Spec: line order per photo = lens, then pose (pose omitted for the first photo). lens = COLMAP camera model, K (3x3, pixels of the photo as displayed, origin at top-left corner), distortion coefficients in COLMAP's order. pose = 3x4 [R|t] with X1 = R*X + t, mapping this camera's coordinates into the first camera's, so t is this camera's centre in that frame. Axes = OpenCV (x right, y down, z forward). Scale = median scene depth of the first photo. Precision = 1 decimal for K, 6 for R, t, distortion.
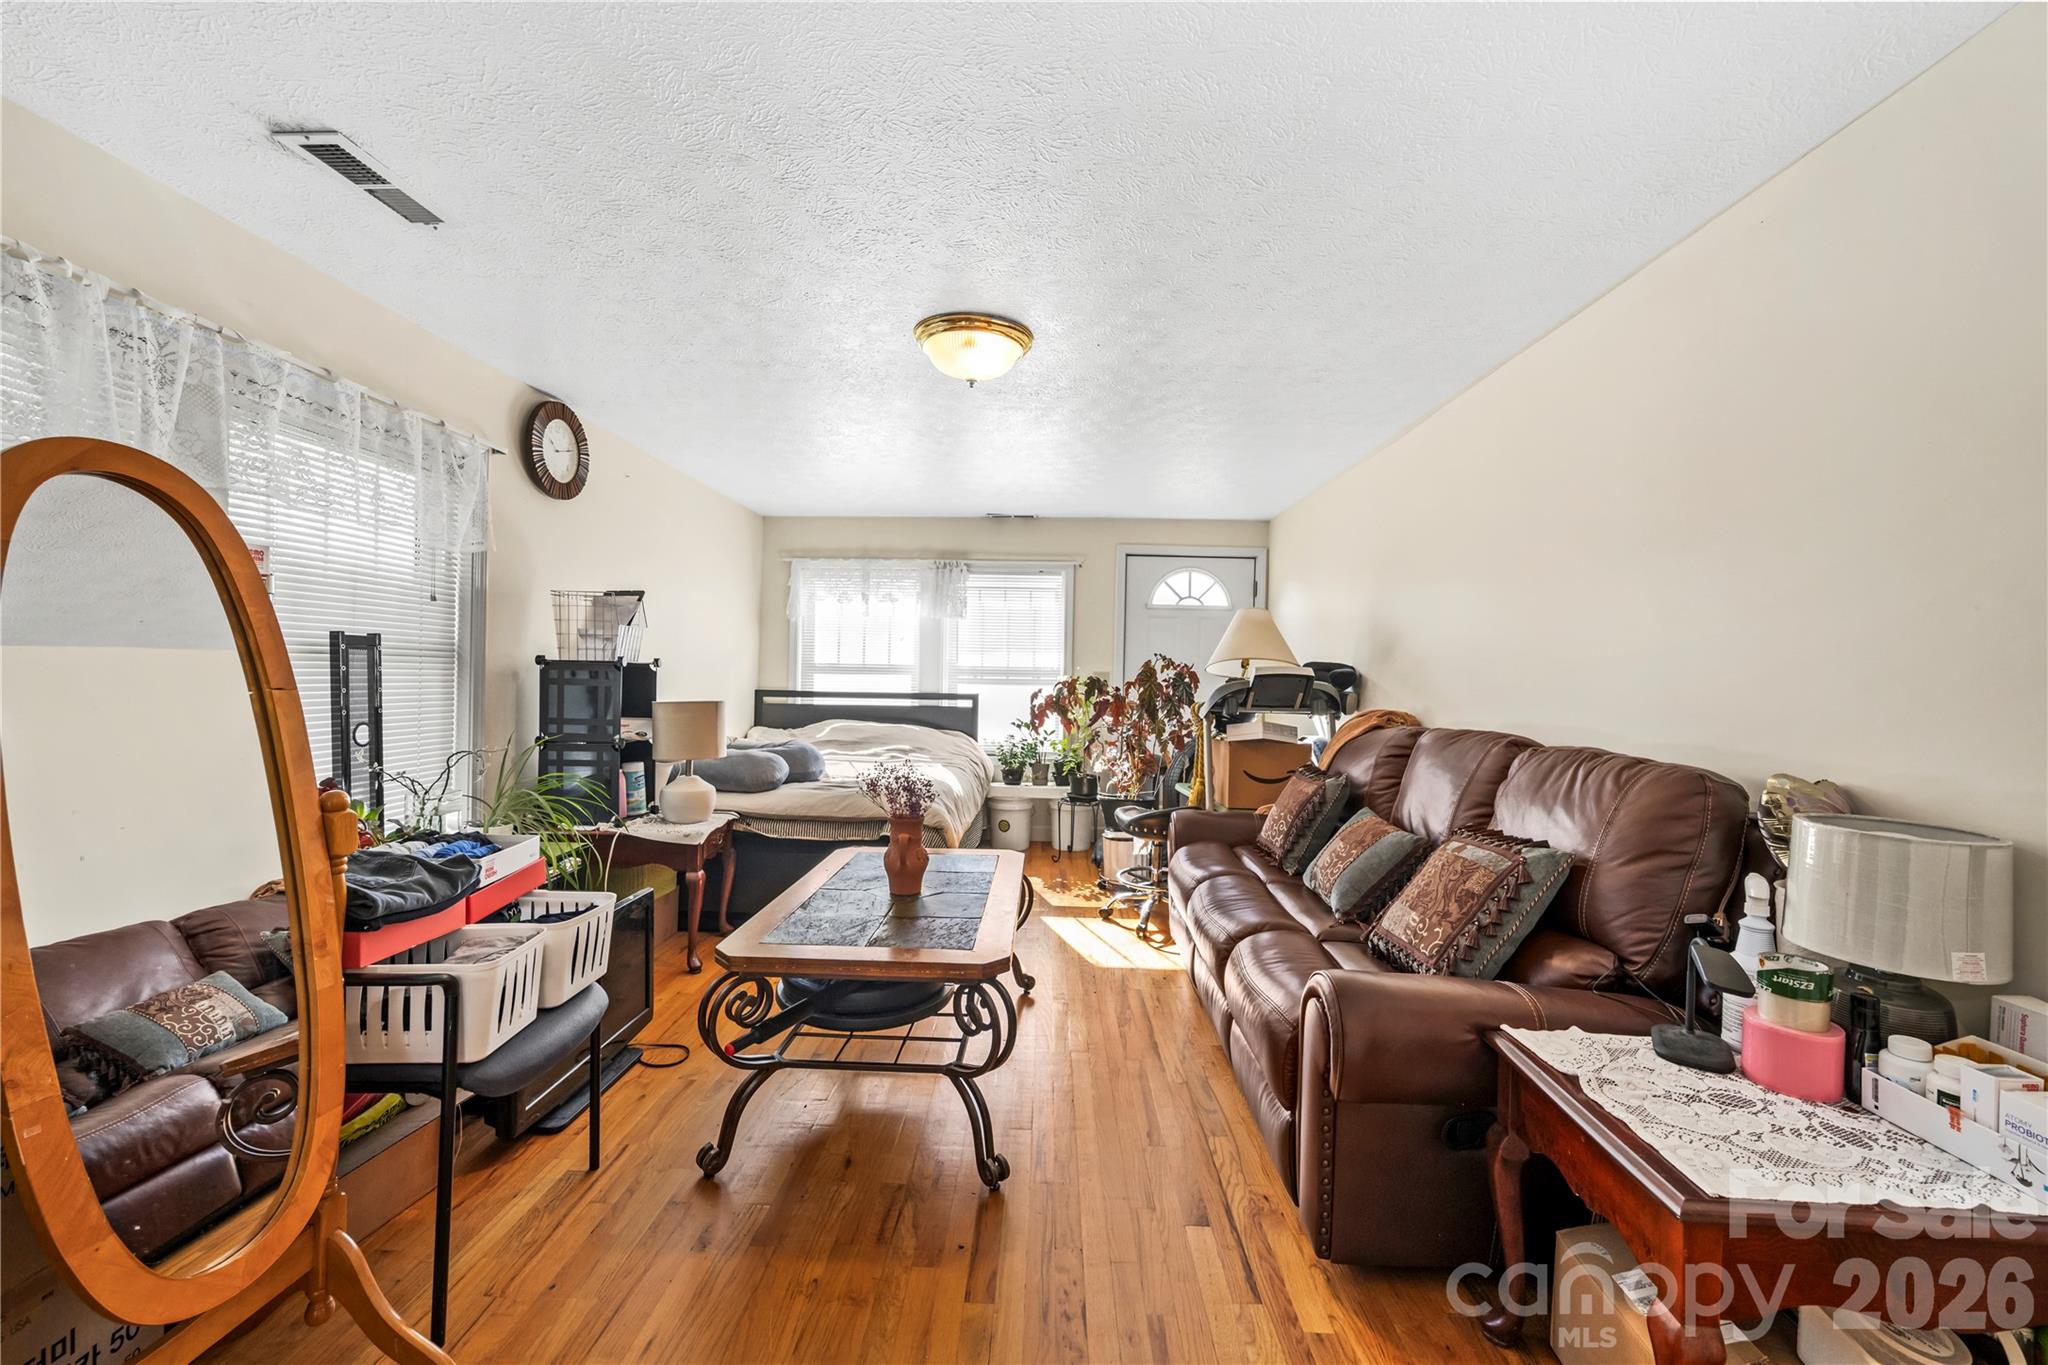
lens RADIAL K [[808.5, 0, 1030.6], [0, 808.5, 700.7], [0, 0, 1]] dist [-0.001017, -0.000189]
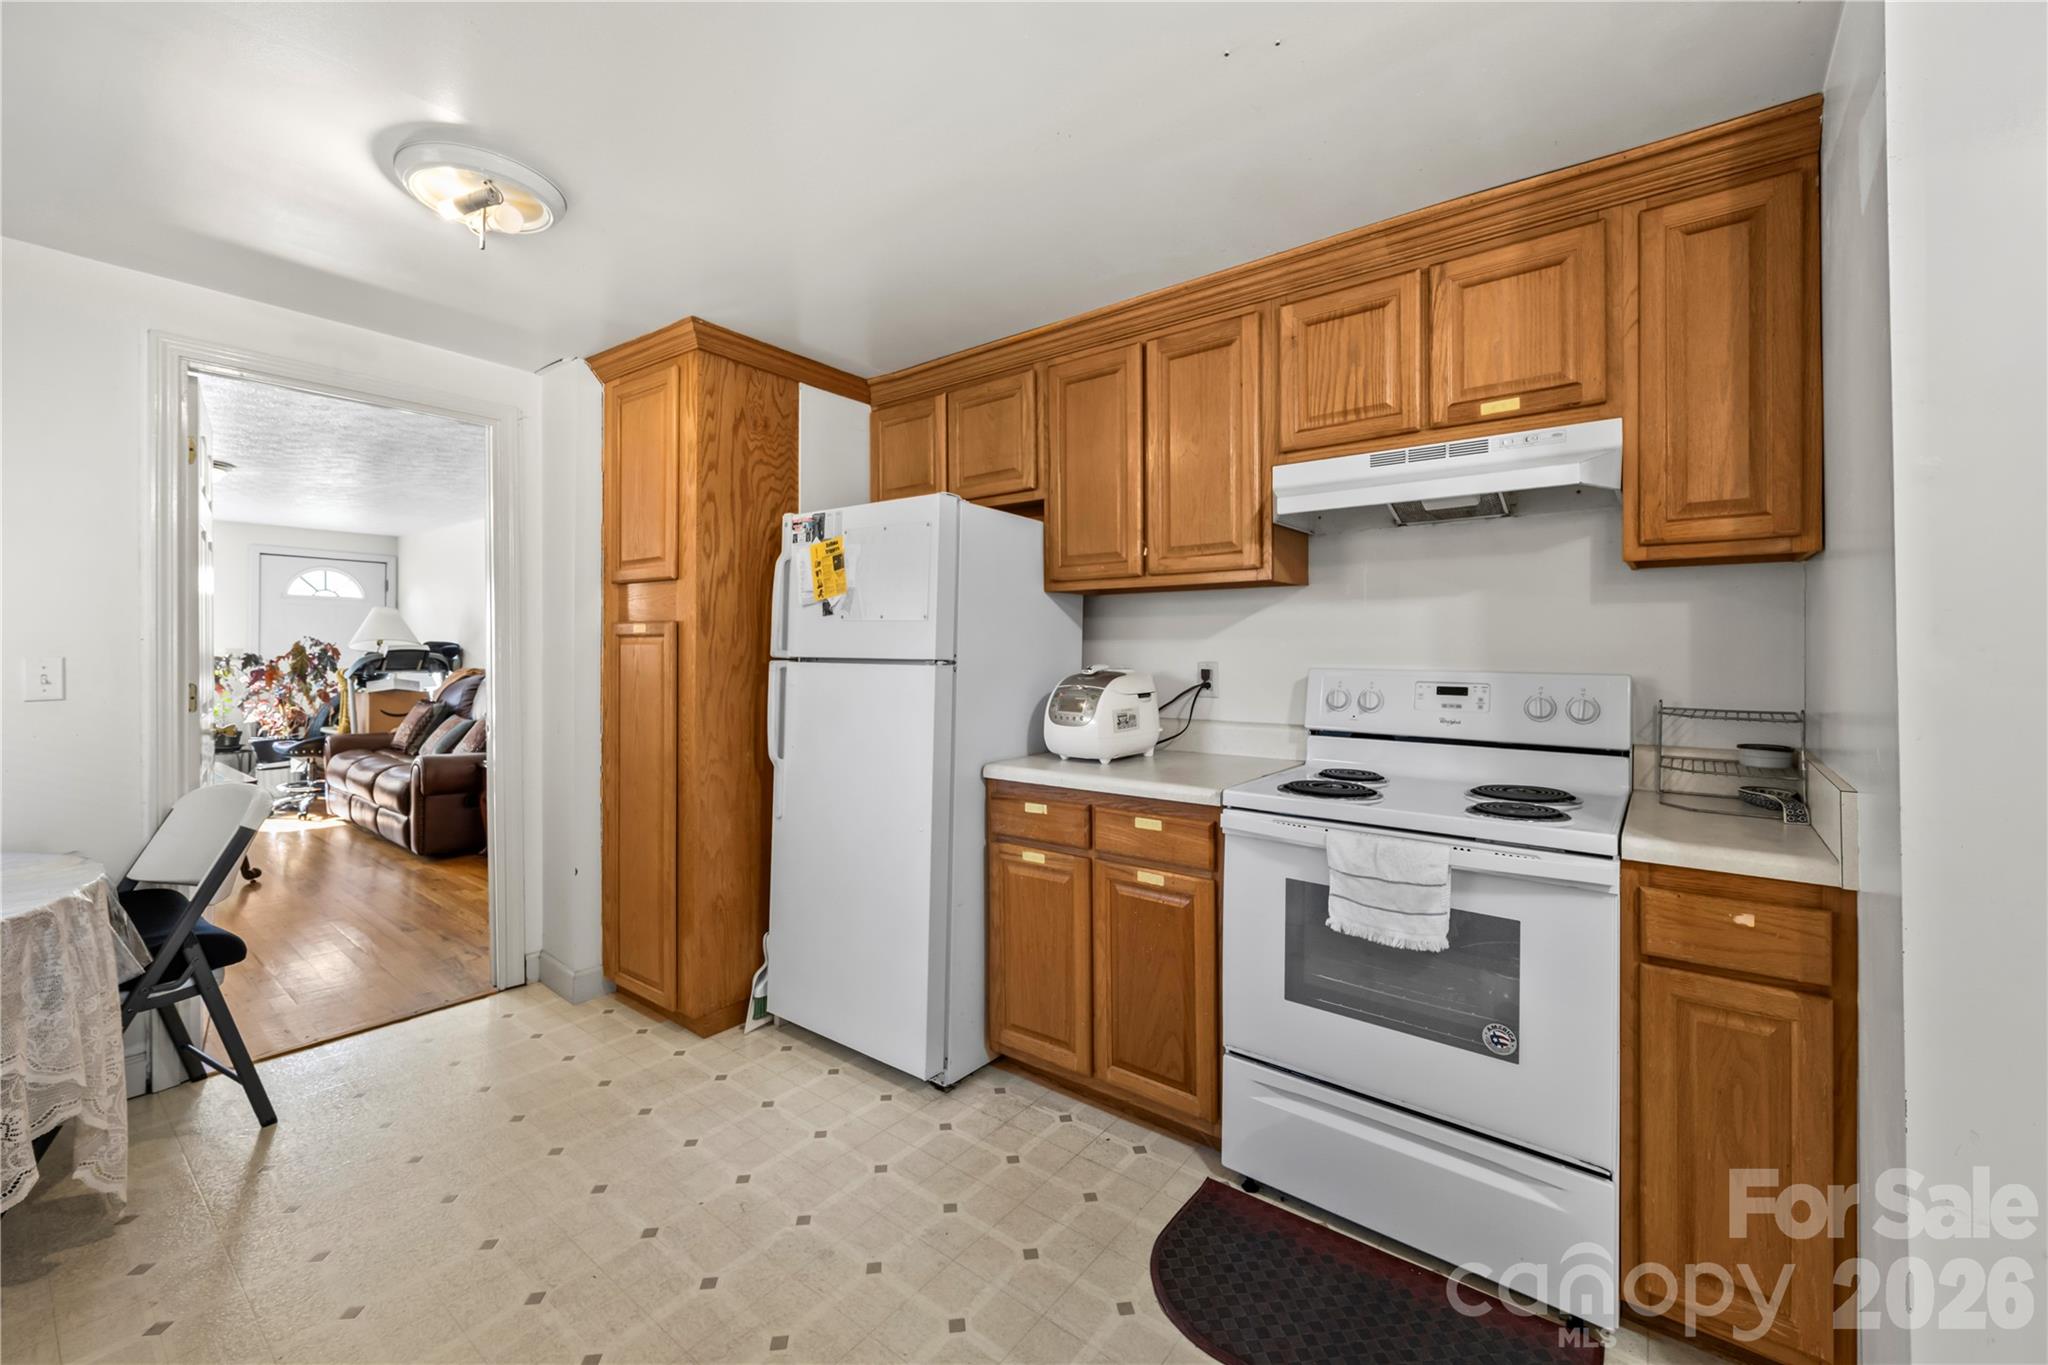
lens RADIAL K [[814.8, 0, 1013.6], [0, 814.8, 648.1], [0, 0, 1]] dist [-0.000994, -0.000173]
pose [[0.603414, -0.012650, 0.797328, -0.241852], [0.034288, 0.999361, -0.010094, 0.021630], [-0.796691, 0.033429, 0.603462, -0.894165]]
